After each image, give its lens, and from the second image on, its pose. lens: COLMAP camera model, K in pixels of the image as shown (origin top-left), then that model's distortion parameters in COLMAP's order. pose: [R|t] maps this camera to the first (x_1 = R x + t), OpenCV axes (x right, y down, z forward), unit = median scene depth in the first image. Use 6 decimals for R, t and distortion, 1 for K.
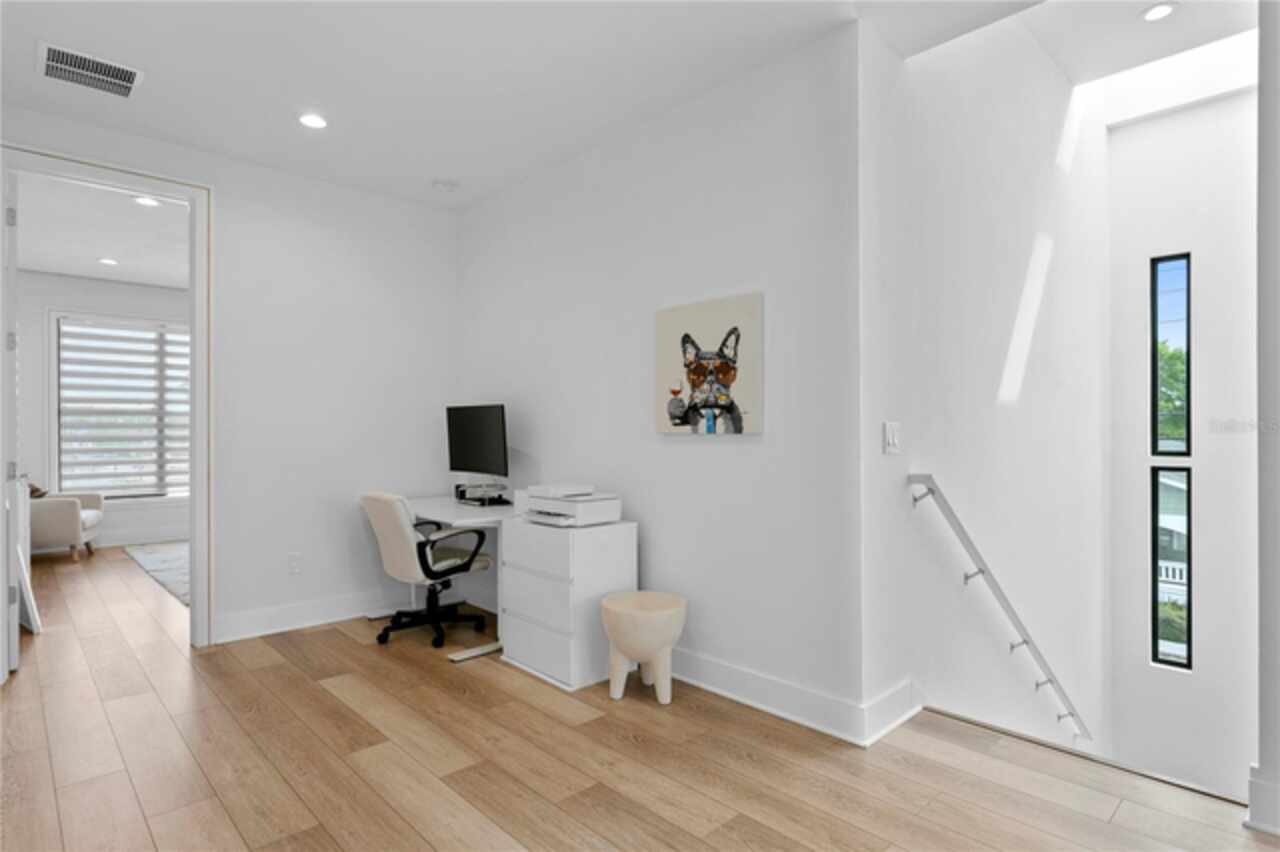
lens RADIAL K [[681.4, 0, 637.6], [0, 681.4, 428.6], [0, 0, 1]] dist [-0.003042, 0.002164]
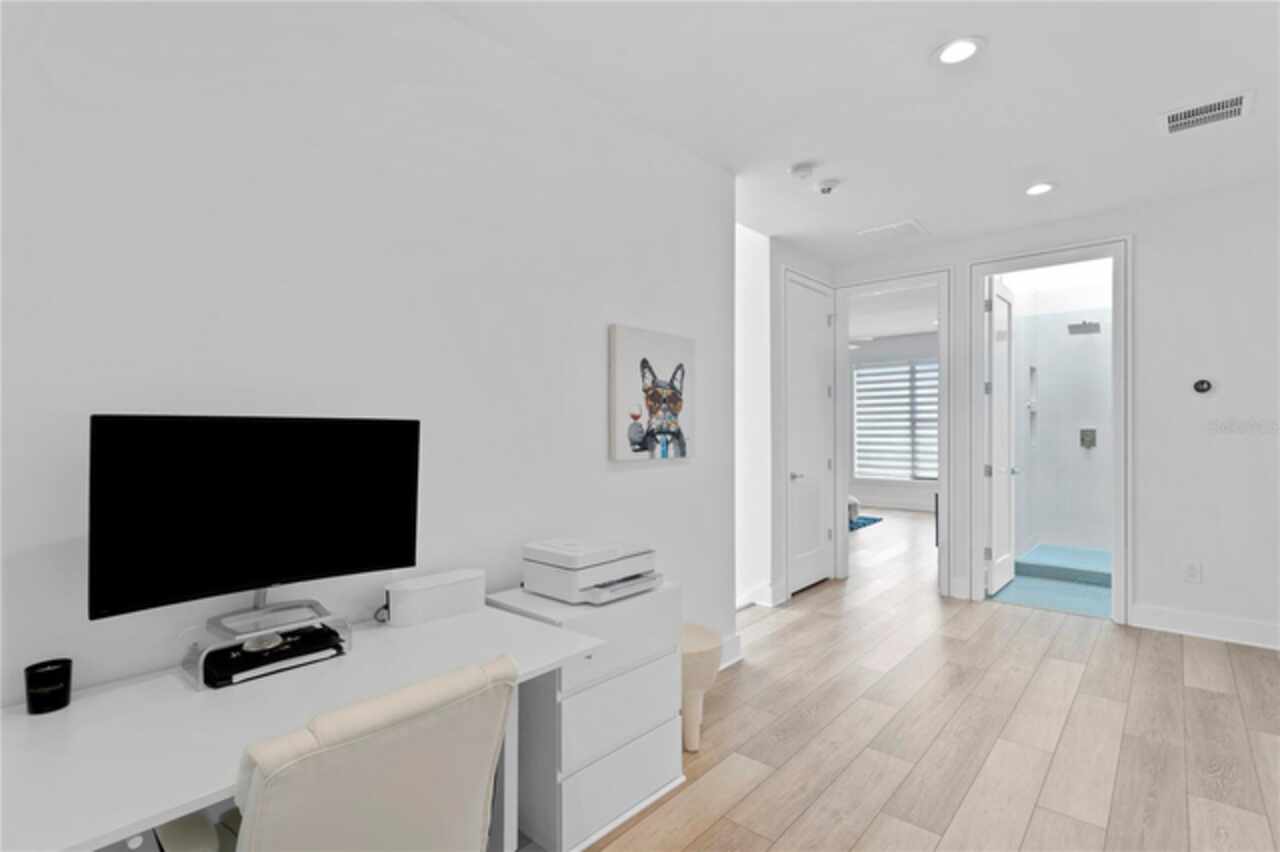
lens RADIAL K [[607.9, 0, 613.0], [0, 607.9, 428.0], [0, 0, 1]] dist [-0.000452, 0.001877]
pose [[-0.073947, 0.002466, 0.997259, -0.831796], [0.000239, 0.999997, -0.002455, -0.037315], [-0.997262, 0.000057, -0.073947, 1.147777]]
